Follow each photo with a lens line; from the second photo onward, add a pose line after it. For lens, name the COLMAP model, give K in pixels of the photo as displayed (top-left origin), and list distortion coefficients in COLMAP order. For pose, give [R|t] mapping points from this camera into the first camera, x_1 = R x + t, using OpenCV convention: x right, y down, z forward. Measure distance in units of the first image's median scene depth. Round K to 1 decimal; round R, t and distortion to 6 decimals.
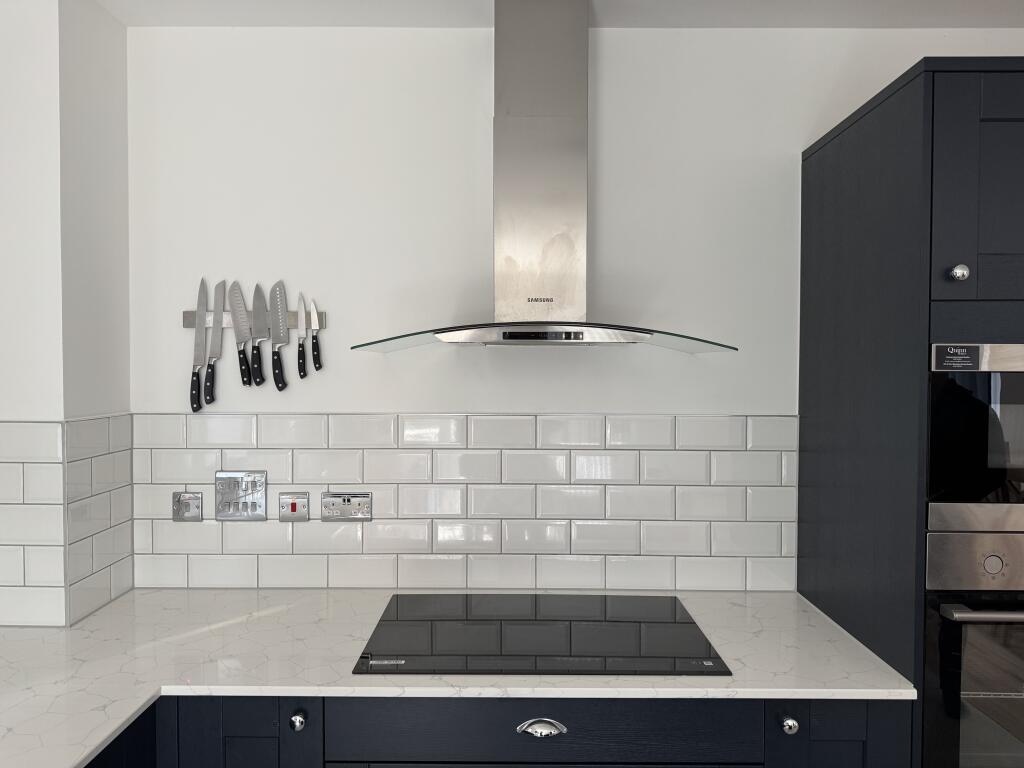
lens RADIAL K [[723.2, 0, 510.4], [0, 723.2, 388.3], [0, 0, 1]] dist [0.023315, -0.035204]
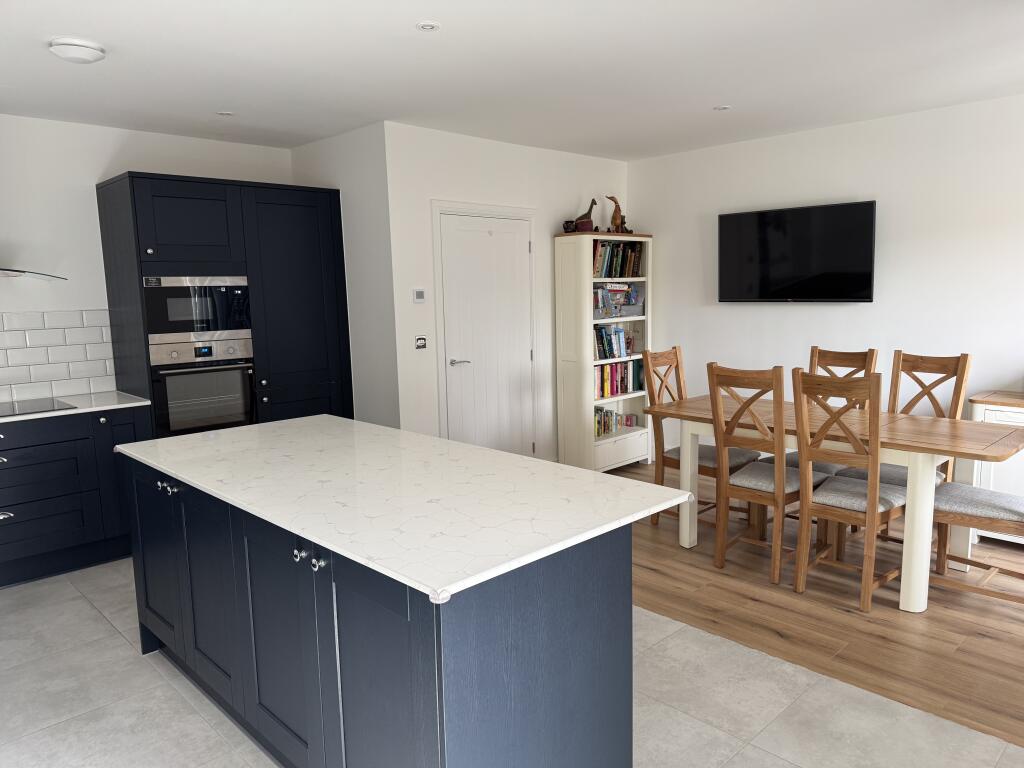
lens RADIAL K [[723.2, 0, 509.7], [0, 723.2, 386.0], [0, 0, 1]] dist [0.023315, -0.035204]
pose [[0.713528, -0.119348, 0.690387, -0.287772], [0.047345, 0.991346, 0.122443, 0.058203], [-0.699025, -0.054680, 0.713003, -1.483983]]
